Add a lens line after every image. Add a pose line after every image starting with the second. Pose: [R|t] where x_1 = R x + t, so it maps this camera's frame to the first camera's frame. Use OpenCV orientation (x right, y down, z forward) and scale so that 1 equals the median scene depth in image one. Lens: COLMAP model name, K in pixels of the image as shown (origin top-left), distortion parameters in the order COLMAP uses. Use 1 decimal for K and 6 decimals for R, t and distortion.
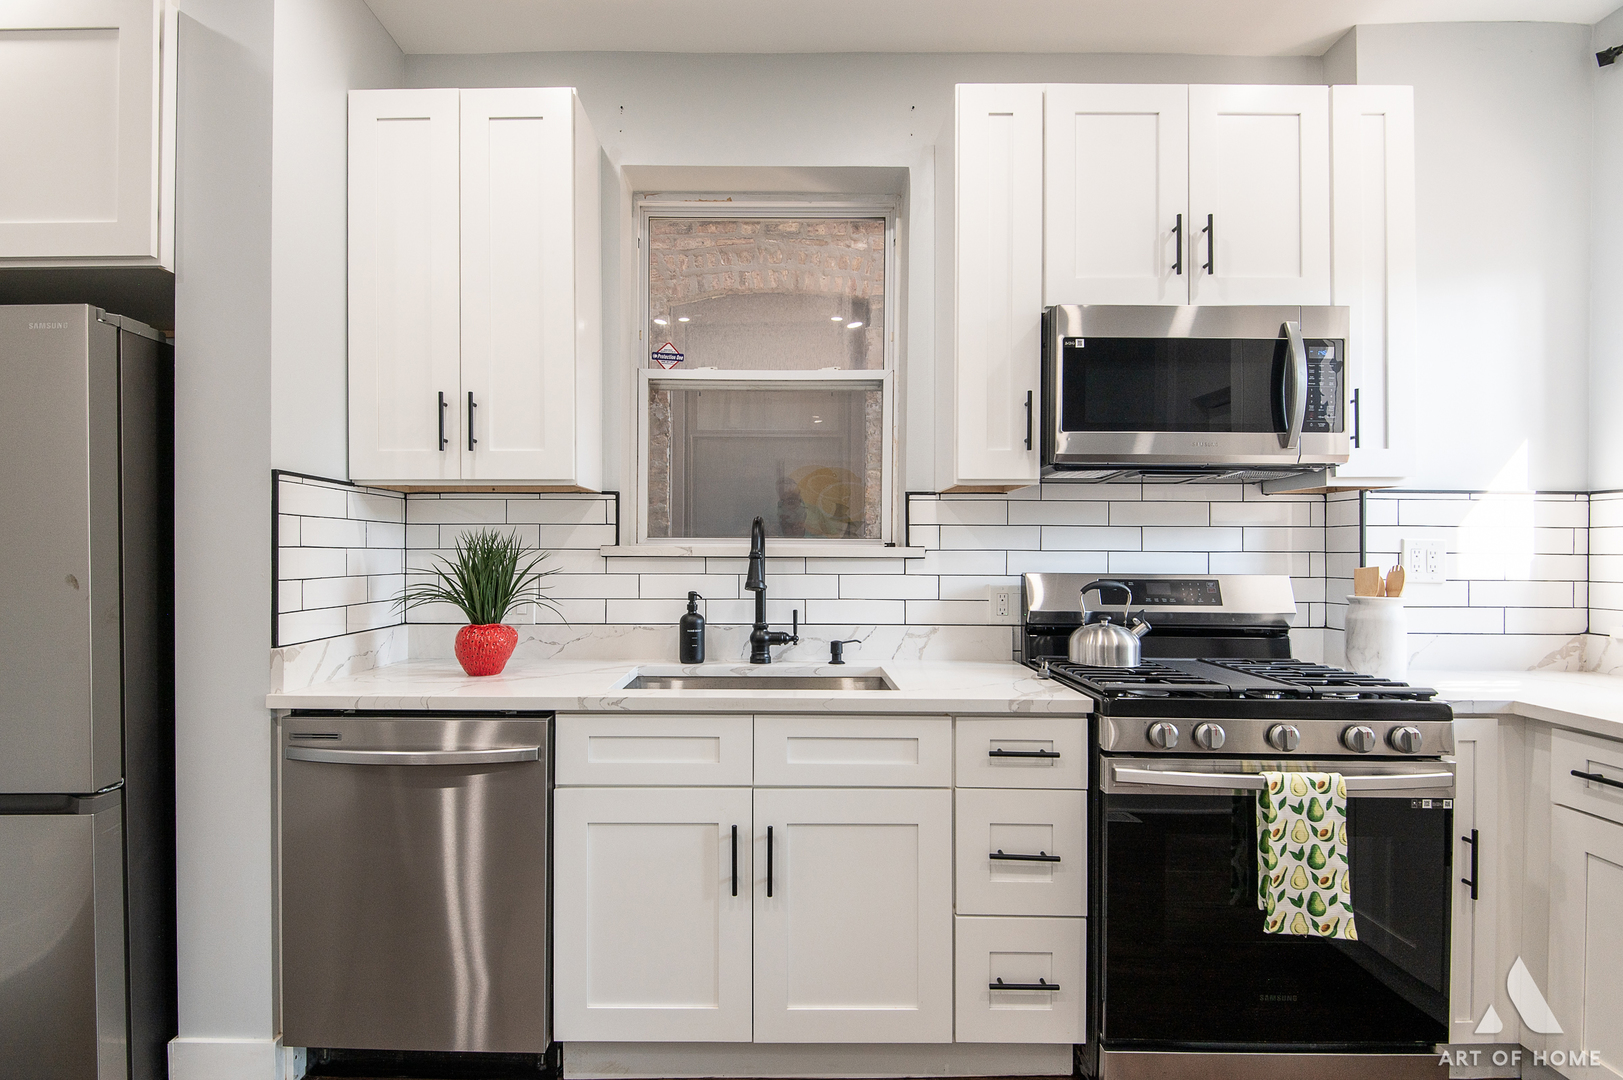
lens RADIAL K [[792.7, 0, 806.1], [0, 792.7, 549.5], [0, 0, 1]] dist [-0.002445, -0.001375]
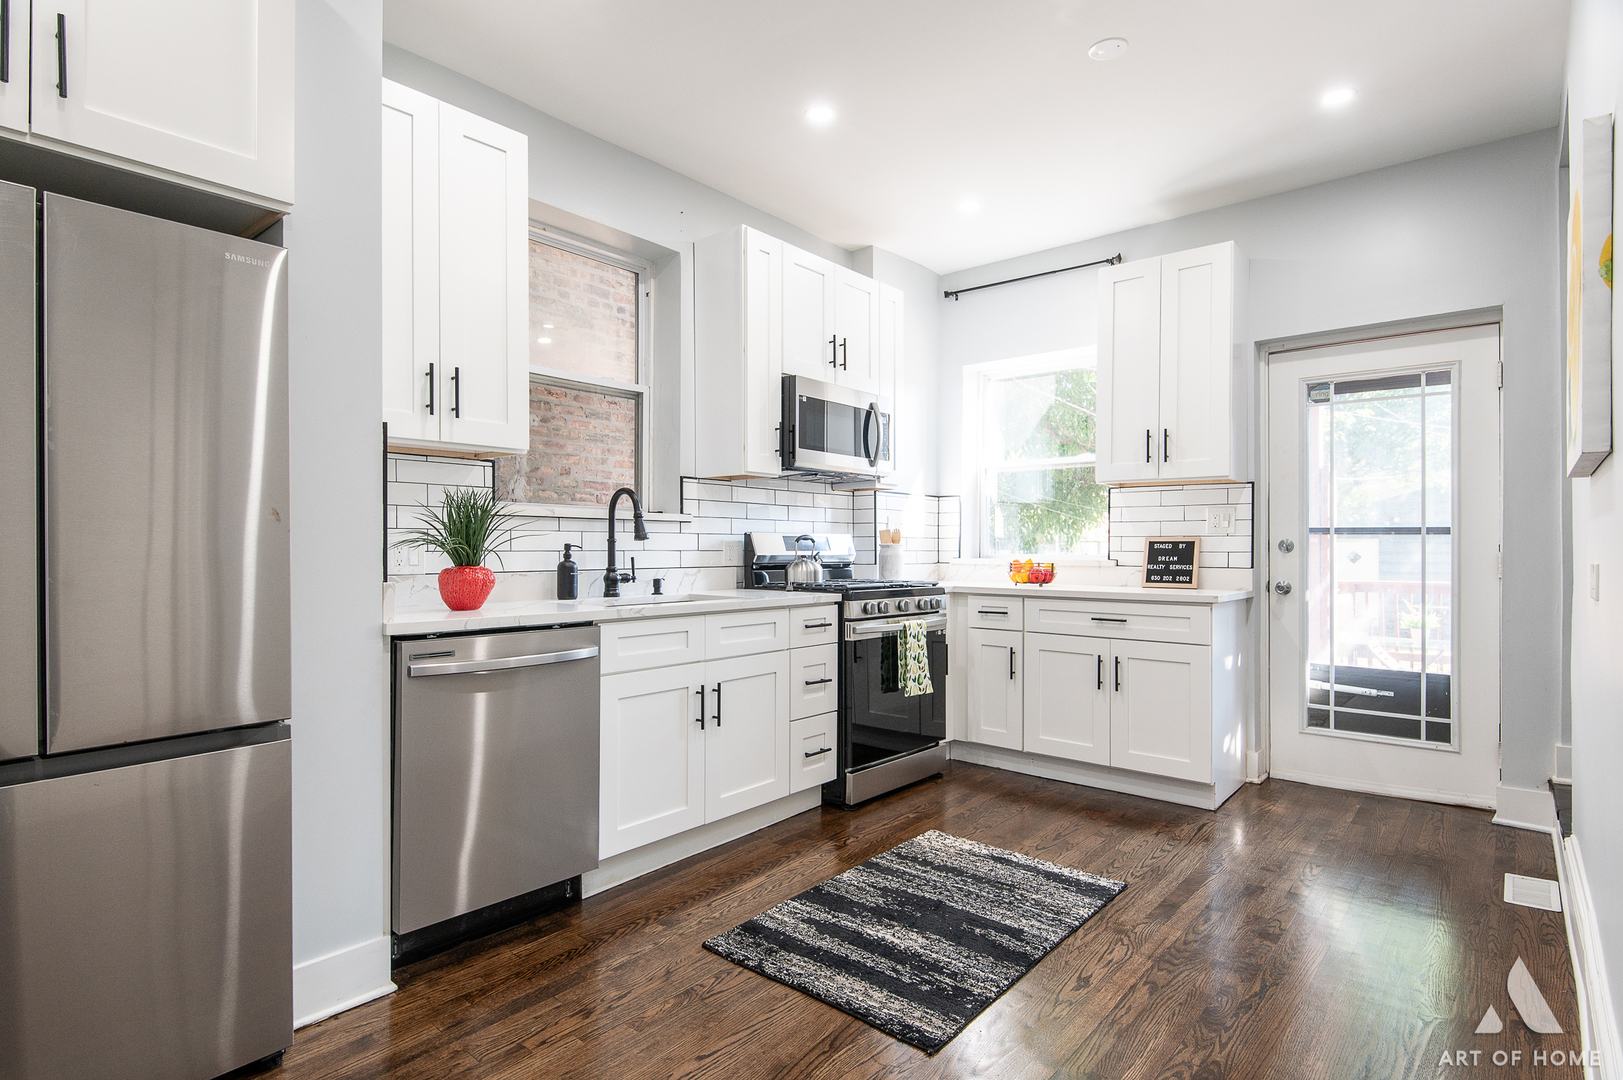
lens RADIAL K [[850.5, 0, 811.5], [0, 850.5, 544.0], [0, 0, 1]] dist [0.003563, 0.000209]
pose [[0.633373, 0.001442, 0.773845, -1.060674], [0.003544, 0.999982, -0.004765, 0.068135], [-0.773839, 0.005761, 0.633357, -0.195720]]
